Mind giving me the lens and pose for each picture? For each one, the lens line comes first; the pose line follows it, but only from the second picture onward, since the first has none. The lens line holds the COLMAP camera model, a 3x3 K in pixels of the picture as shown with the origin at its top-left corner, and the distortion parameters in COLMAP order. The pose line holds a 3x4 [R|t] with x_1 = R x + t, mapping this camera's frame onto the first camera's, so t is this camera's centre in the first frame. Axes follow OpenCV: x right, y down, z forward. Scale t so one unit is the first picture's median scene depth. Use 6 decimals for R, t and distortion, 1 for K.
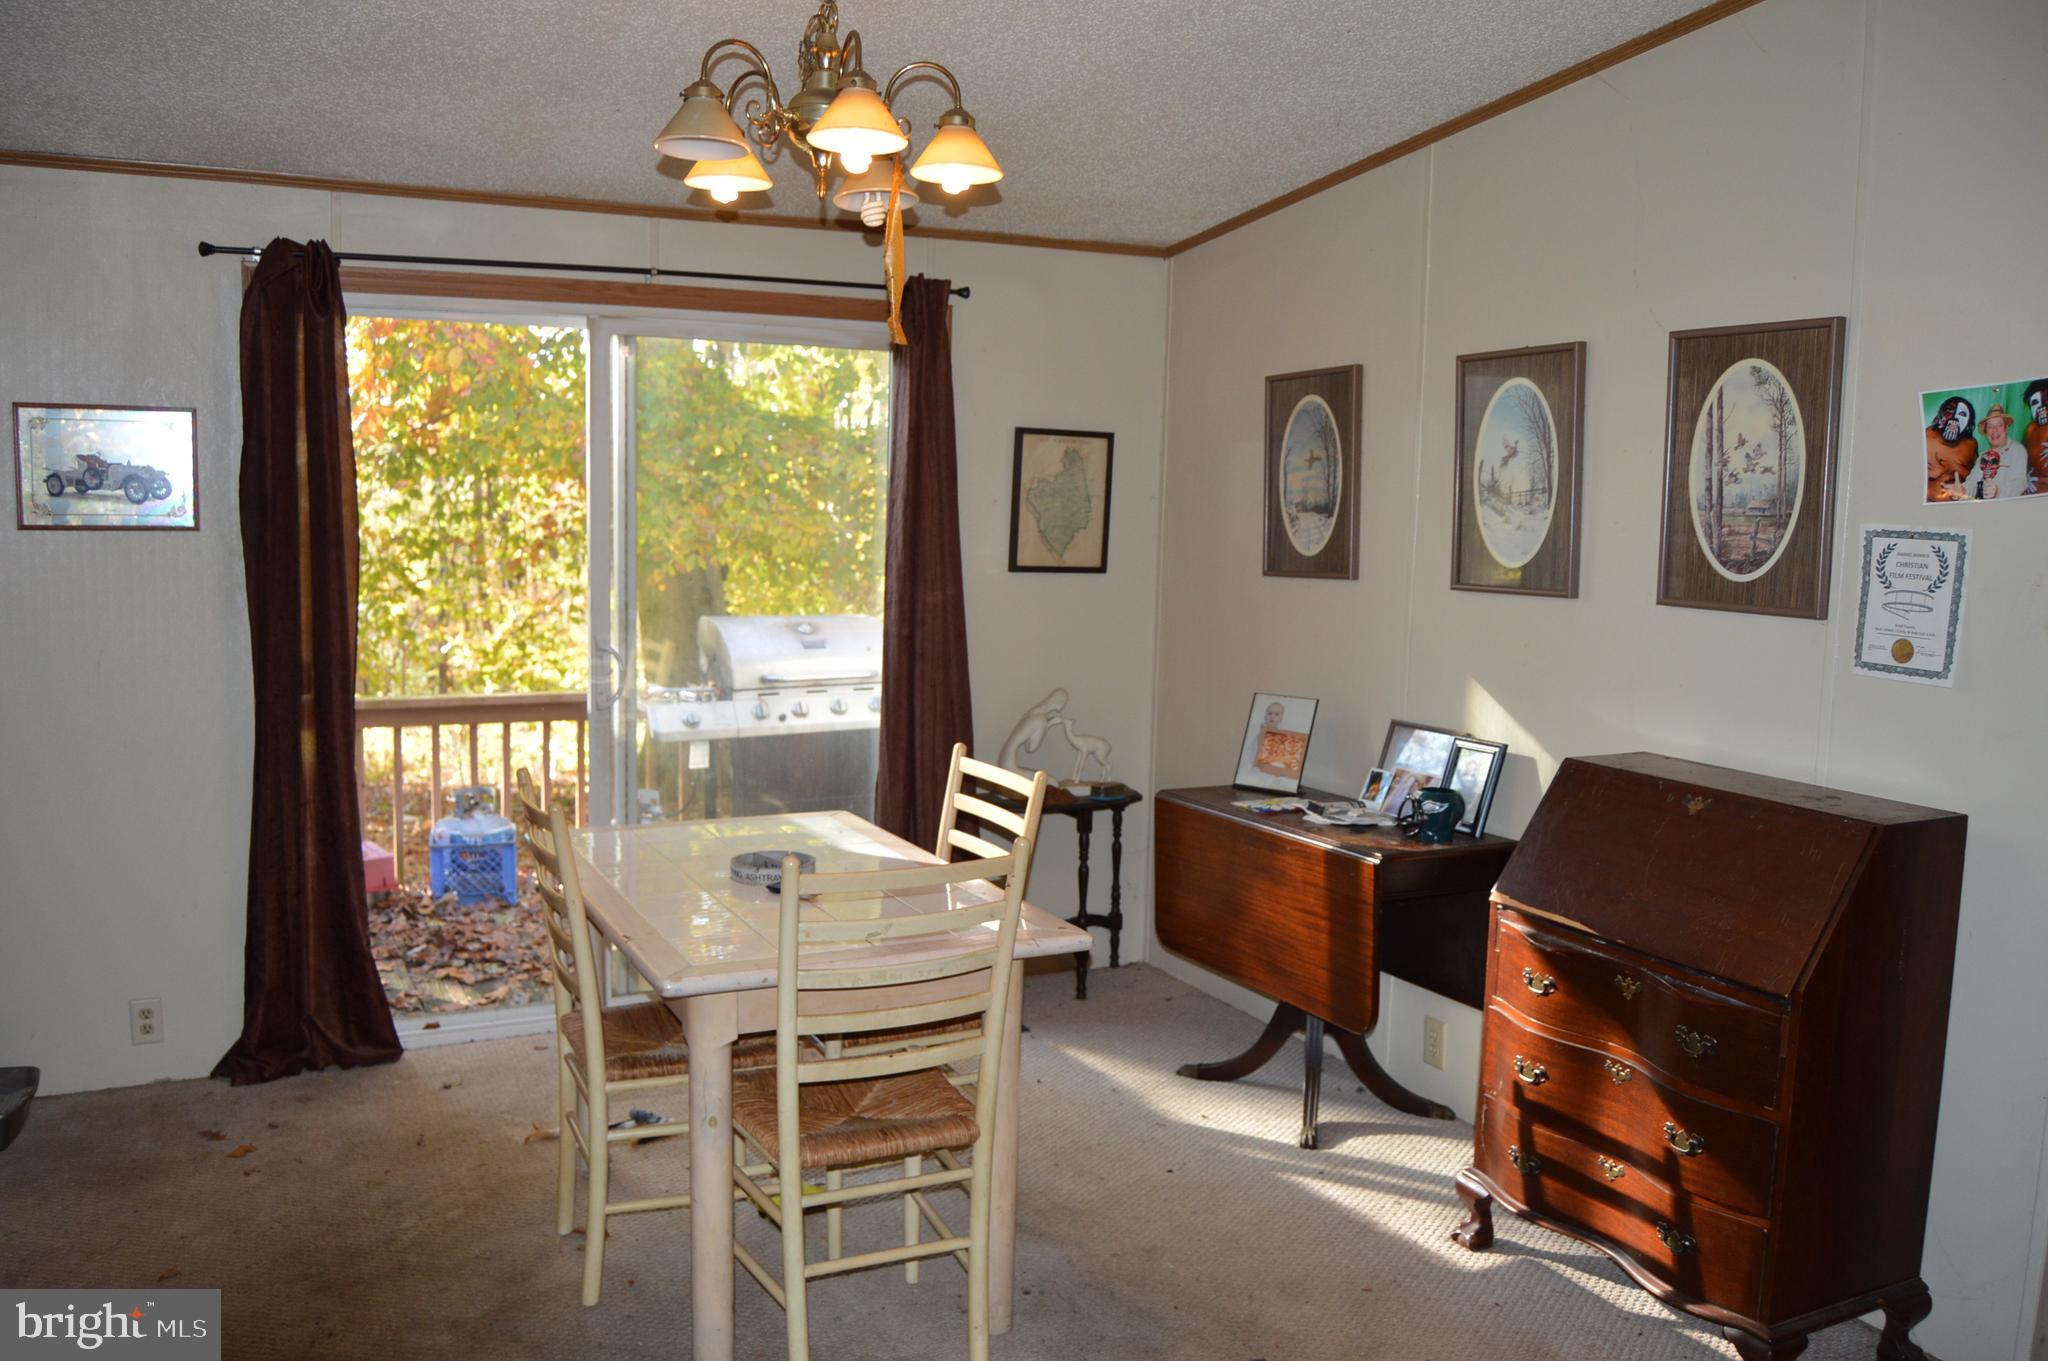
lens RADIAL K [[1626.6, 0, 1026.2], [0, 1626.6, 686.0], [0, 0, 1]] dist [-0.094729, 0.037217]
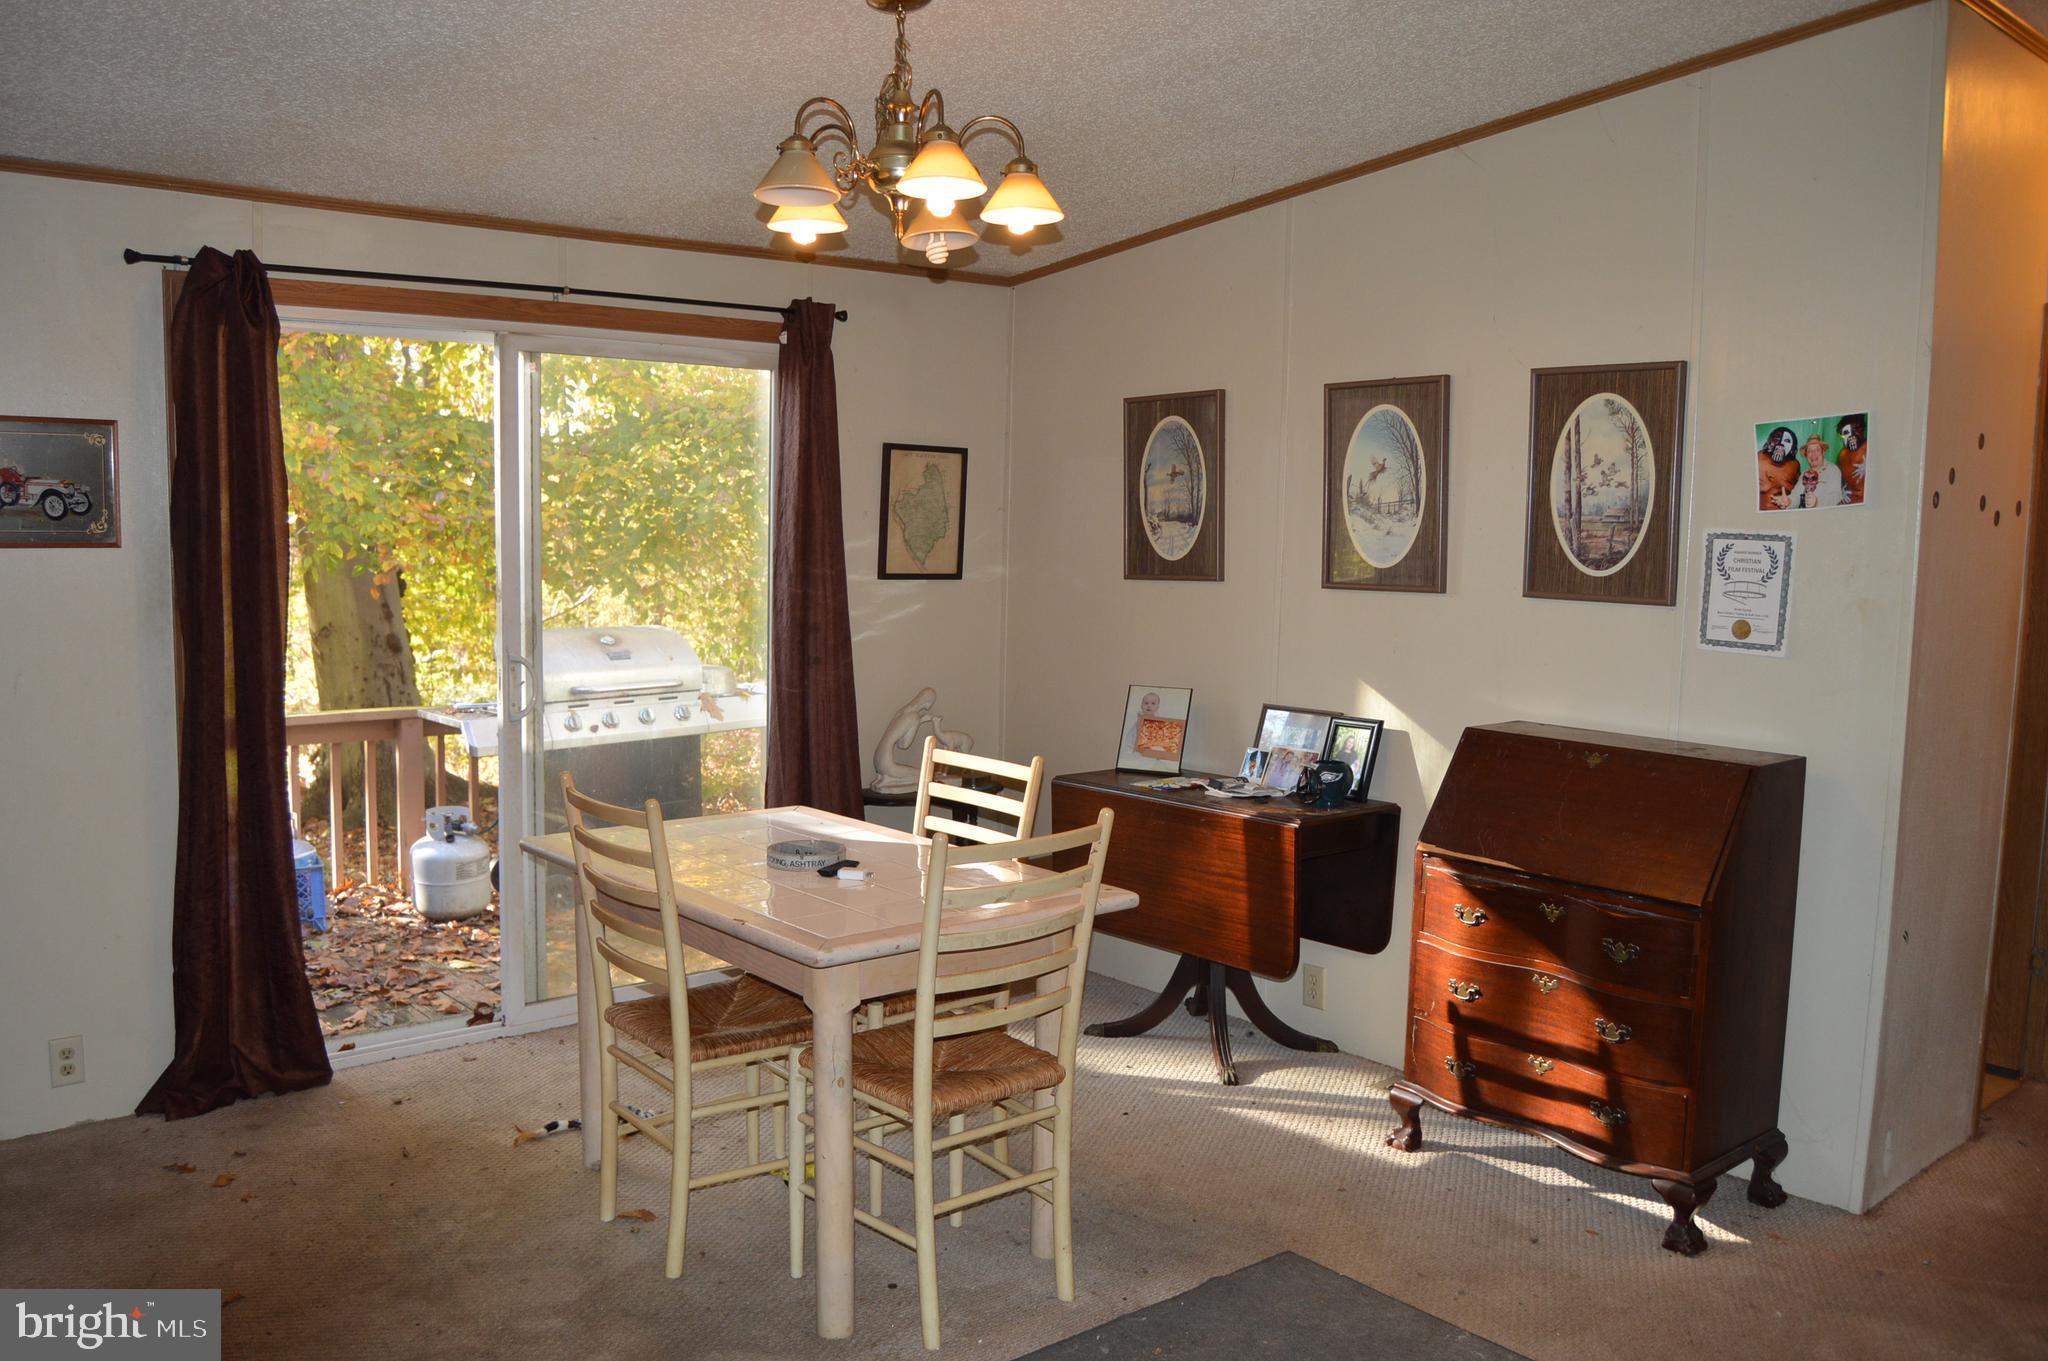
lens RADIAL K [[1626.6, 0, 1024.5], [0, 1626.6, 683.0], [0, 0, 1]] dist [-0.094729, 0.037217]
pose [[0.970420, -0.029137, 0.239658, -0.240460], [0.030929, 0.999515, -0.003720, 0.005764], [-0.239433, 0.011023, 0.970850, -0.069633]]
